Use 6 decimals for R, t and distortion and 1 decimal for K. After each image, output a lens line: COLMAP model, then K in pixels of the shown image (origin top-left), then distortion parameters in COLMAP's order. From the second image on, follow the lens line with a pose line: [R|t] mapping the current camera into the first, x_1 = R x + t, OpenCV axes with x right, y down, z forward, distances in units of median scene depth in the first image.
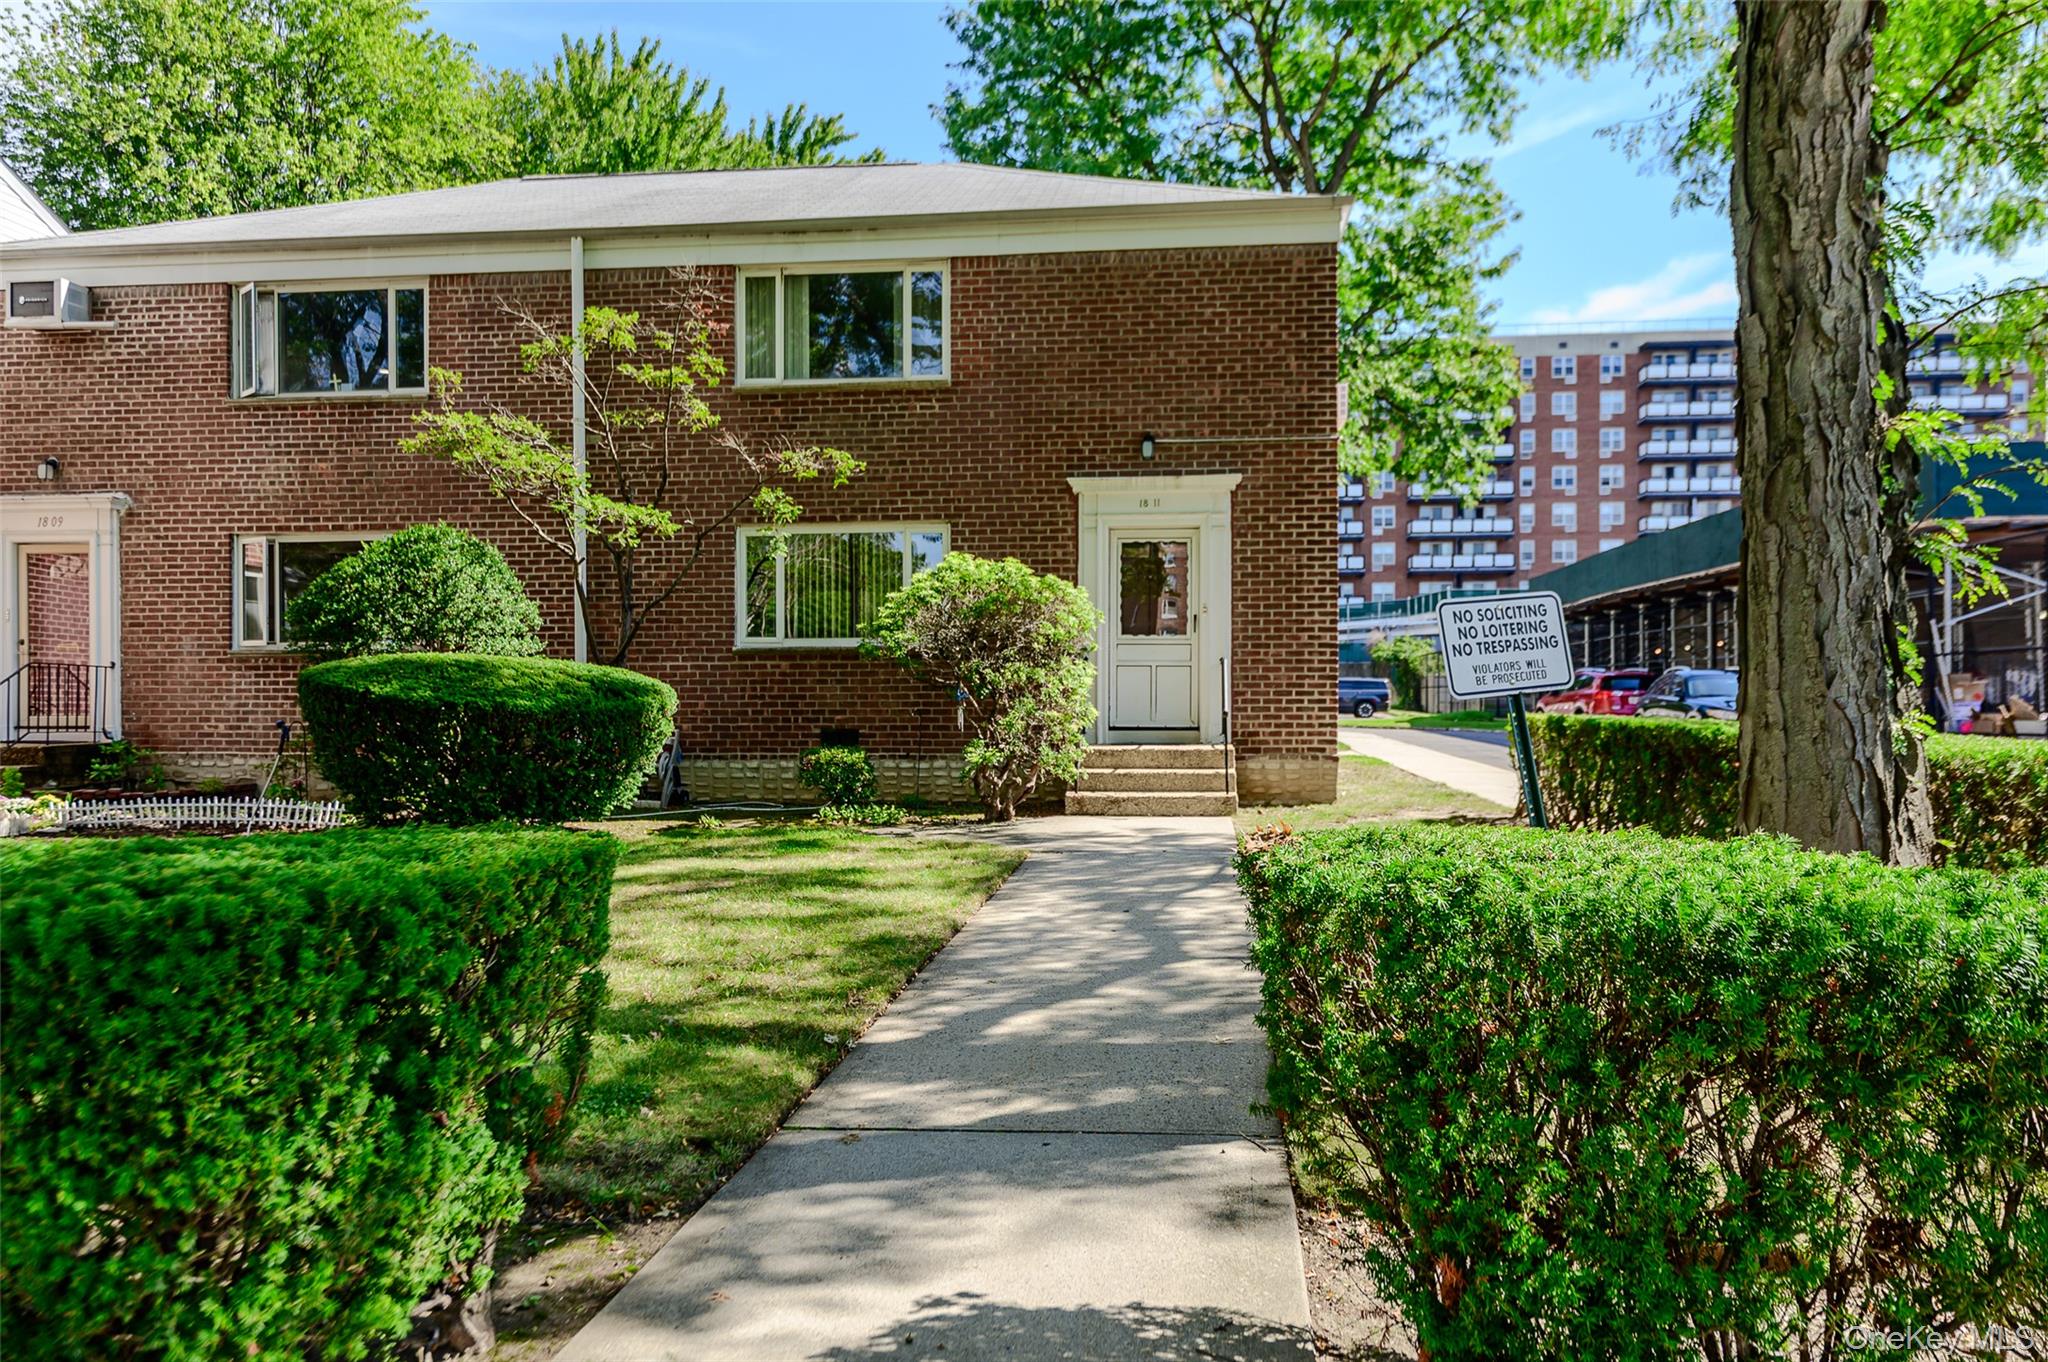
lens RADIAL K [[1295.6, 0, 1026.2], [0, 1295.6, 715.3], [0, 0, 1]] dist [-0.000119, -0.000198]
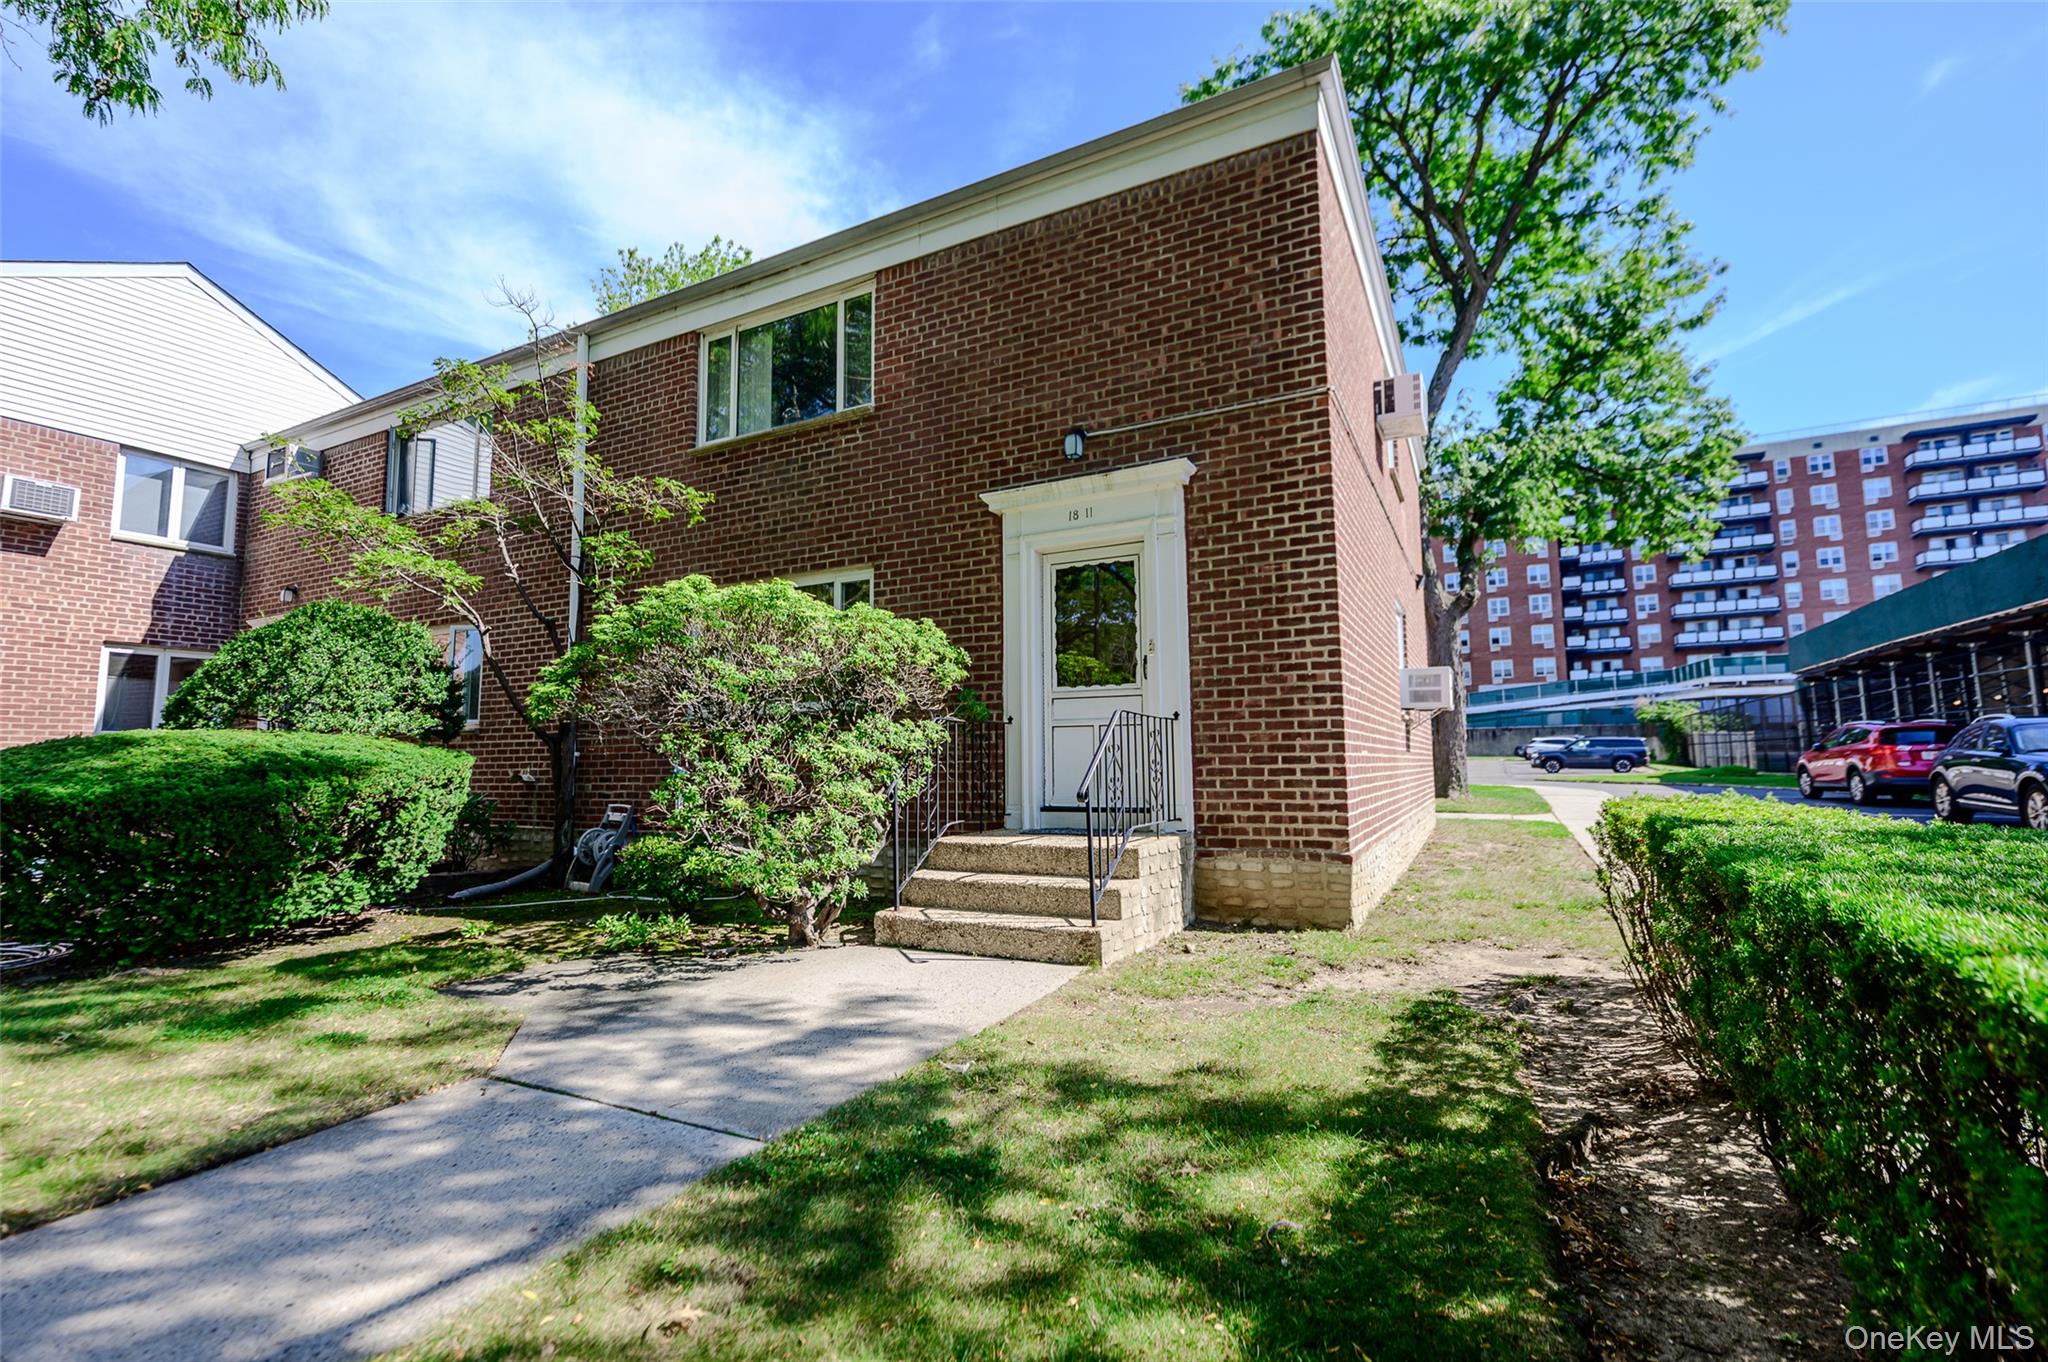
lens RADIAL K [[883.4, 0, 1024.0], [0, 883.4, 681.0], [0, 0, 1]] dist [0.000632, 0.000273]
pose [[0.936268, -0.043763, -0.348549, 0.236671], [0.008139, 0.994646, -0.103024, -0.011231], [0.351191, 0.093621, 0.931611, 0.496496]]
